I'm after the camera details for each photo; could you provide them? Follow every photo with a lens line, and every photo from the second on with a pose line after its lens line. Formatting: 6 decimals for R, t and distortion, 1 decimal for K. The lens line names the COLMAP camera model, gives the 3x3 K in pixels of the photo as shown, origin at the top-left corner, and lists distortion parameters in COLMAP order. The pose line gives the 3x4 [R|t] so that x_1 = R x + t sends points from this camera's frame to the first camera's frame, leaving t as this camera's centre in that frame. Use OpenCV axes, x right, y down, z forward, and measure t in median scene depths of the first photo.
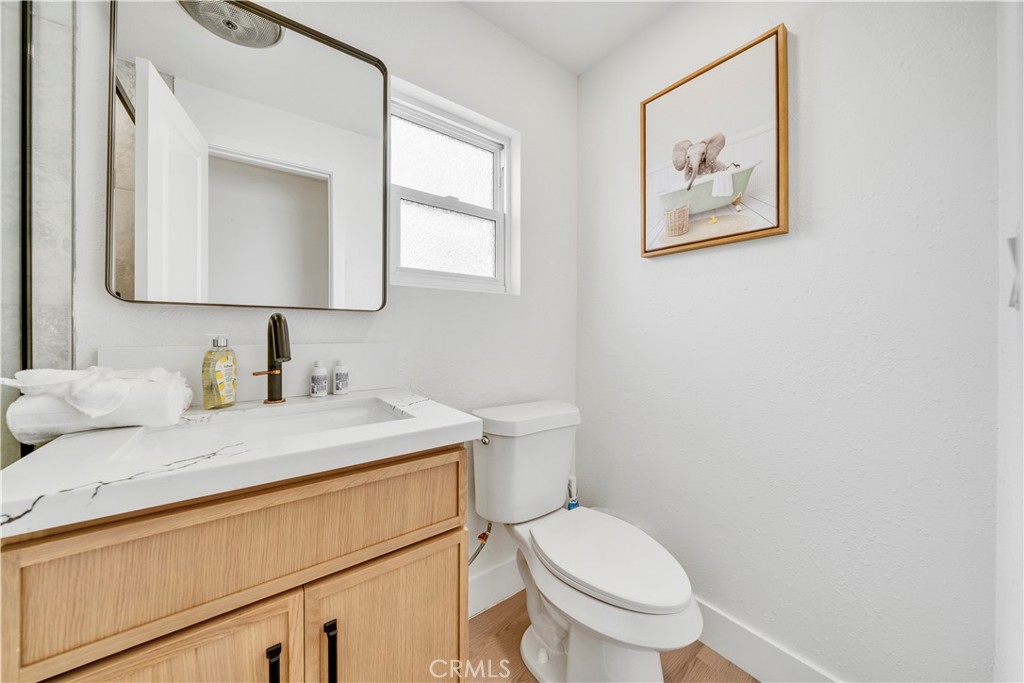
lens RADIAL K [[354.1, 0, 506.8], [0, 354.1, 333.3], [0, 0, 1]] dist [-0.000564, -0.000132]
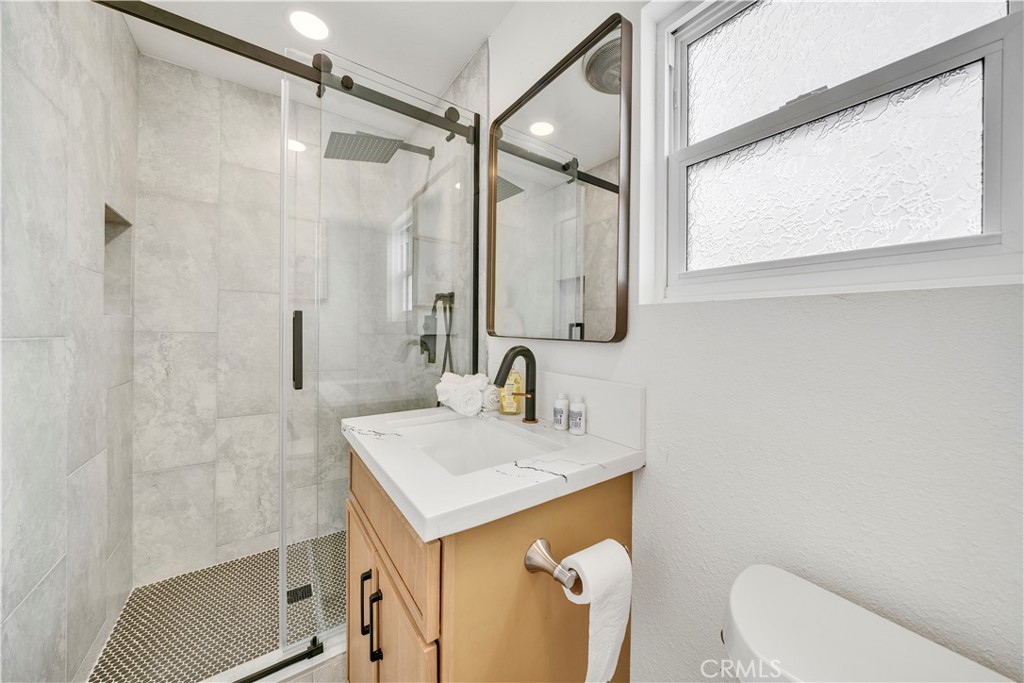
lens RADIAL K [[354.1, 0, 506.8], [0, 354.1, 333.3], [0, 0, 1]] dist [-0.000564, -0.000132]
pose [[-0.043212, 0.002924, -0.999062, 0.508436], [-0.015370, 0.999875, 0.003591, -0.098993], [0.998948, 0.015511, -0.043161, 0.968886]]
